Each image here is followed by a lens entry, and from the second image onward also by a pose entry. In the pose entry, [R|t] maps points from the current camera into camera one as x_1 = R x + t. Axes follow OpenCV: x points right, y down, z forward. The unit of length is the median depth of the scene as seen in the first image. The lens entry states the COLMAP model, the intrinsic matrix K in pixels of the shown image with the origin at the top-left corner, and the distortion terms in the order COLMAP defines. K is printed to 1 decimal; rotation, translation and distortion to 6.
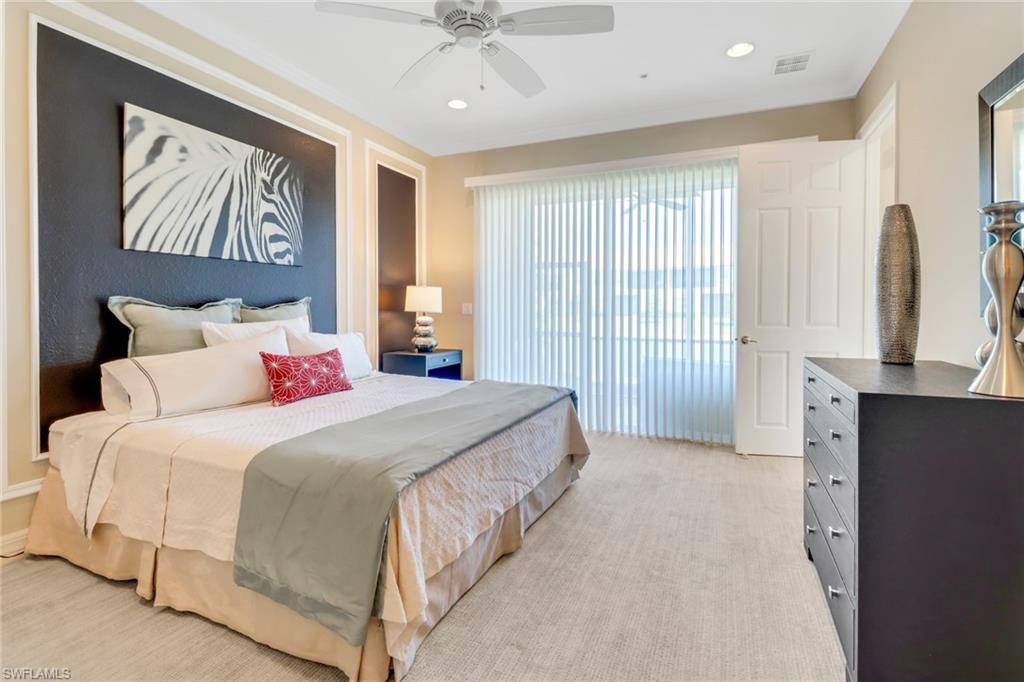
lens RADIAL K [[481.2, 0, 509.9], [0, 481.2, 318.1], [0, 0, 1]] dist [0.012855, -0.005258]
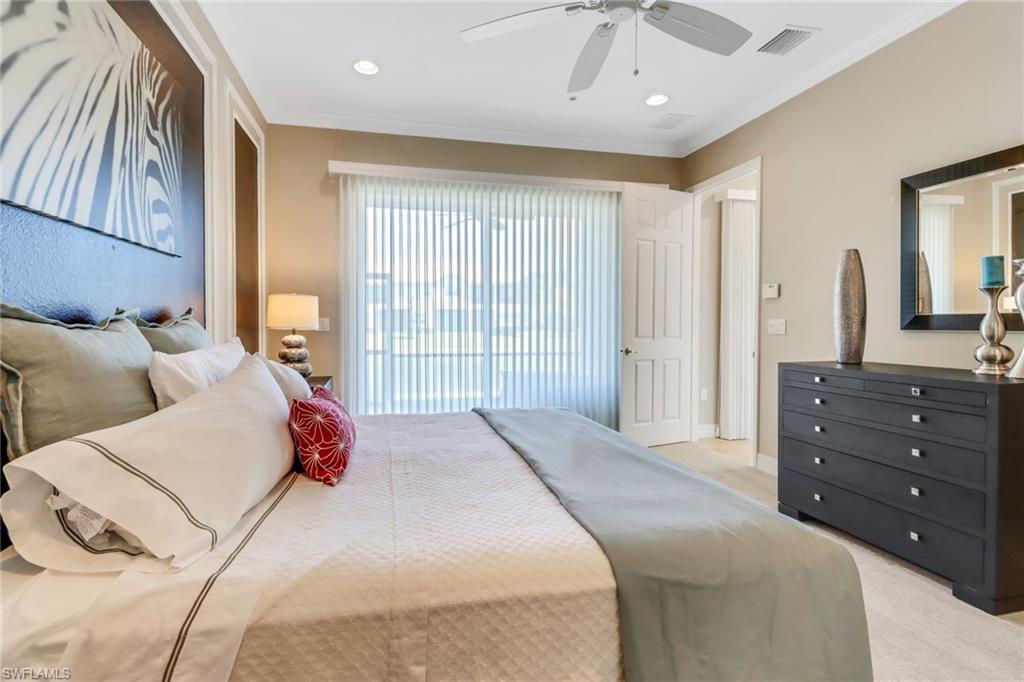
lens RADIAL K [[481.2, 0, 495.6], [0, 481.2, 336.0], [0, 0, 1]] dist [0.012855, -0.005258]
pose [[0.813959, -0.016415, 0.580691, -0.450010], [0.012831, 0.999865, 0.010279, -0.006967], [-0.580781, -0.000916, 0.814059, 0.252814]]
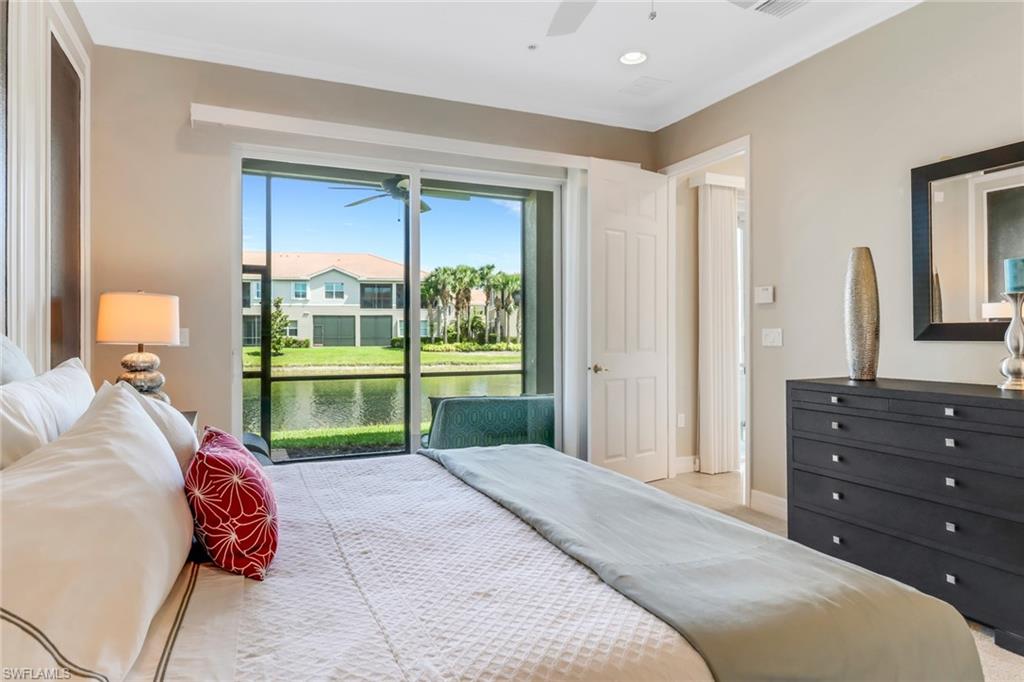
lens RADIAL K [[613.9, 0, 514.3], [0, 613.9, 337.2], [0, 0, 1]] dist [0.013551, -0.009870]
pose [[0.684077, -0.008154, 0.729364, -0.482550], [0.019336, 0.999789, -0.006958, -0.009741], [-0.729153, 0.018863, 0.684090, 0.321654]]
